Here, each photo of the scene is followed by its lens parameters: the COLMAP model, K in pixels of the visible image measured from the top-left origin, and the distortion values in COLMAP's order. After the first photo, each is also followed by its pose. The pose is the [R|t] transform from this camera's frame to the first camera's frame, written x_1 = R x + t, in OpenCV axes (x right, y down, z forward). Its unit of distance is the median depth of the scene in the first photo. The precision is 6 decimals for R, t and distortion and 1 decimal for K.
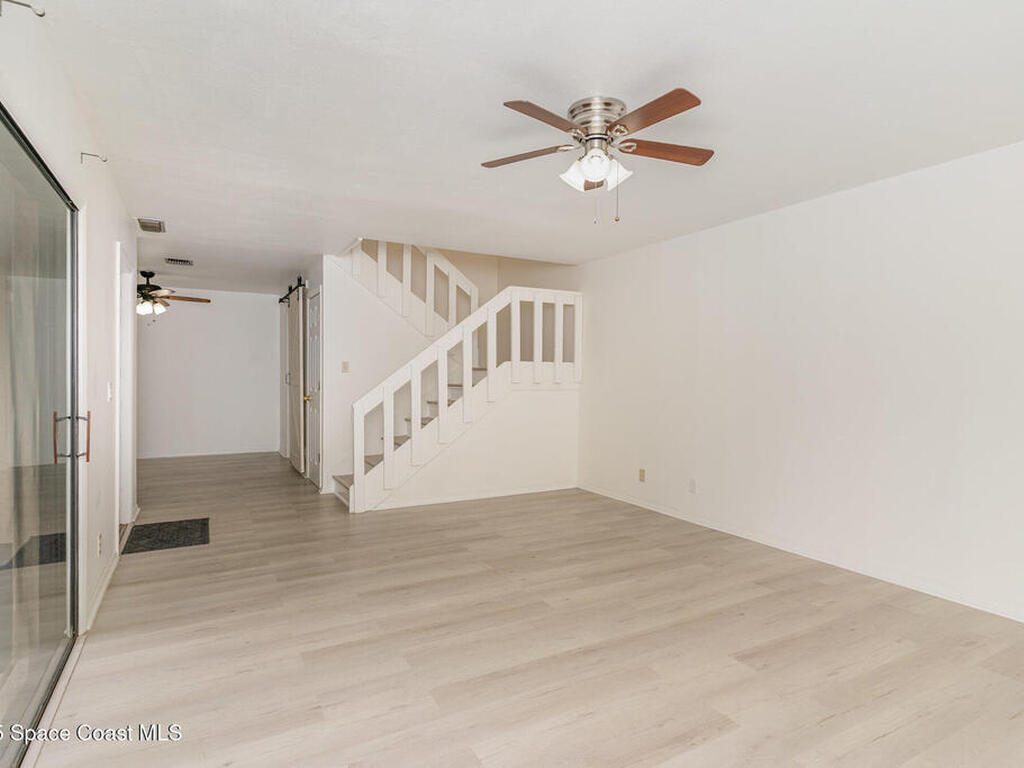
lens RADIAL K [[570.6, 0, 524.6], [0, 570.6, 337.4], [0, 0, 1]] dist [0.002757, 0.000127]
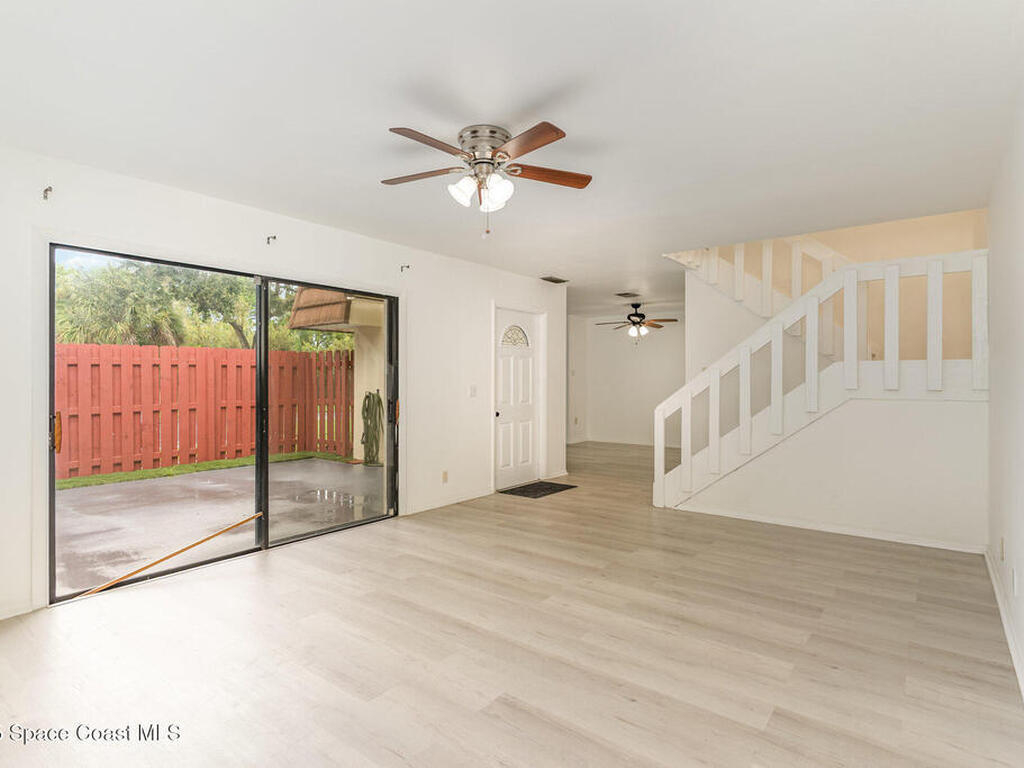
lens RADIAL K [[550.3, 0, 512.0], [0, 550.3, 384.0], [0, 0, 1]] dist [0.002402, 0.001017]
pose [[0.371919, -0.000940, -0.928265, 0.837743], [0.067200, 0.997403, 0.025915, 0.035901], [0.925830, -0.072018, 0.371016, 0.519889]]
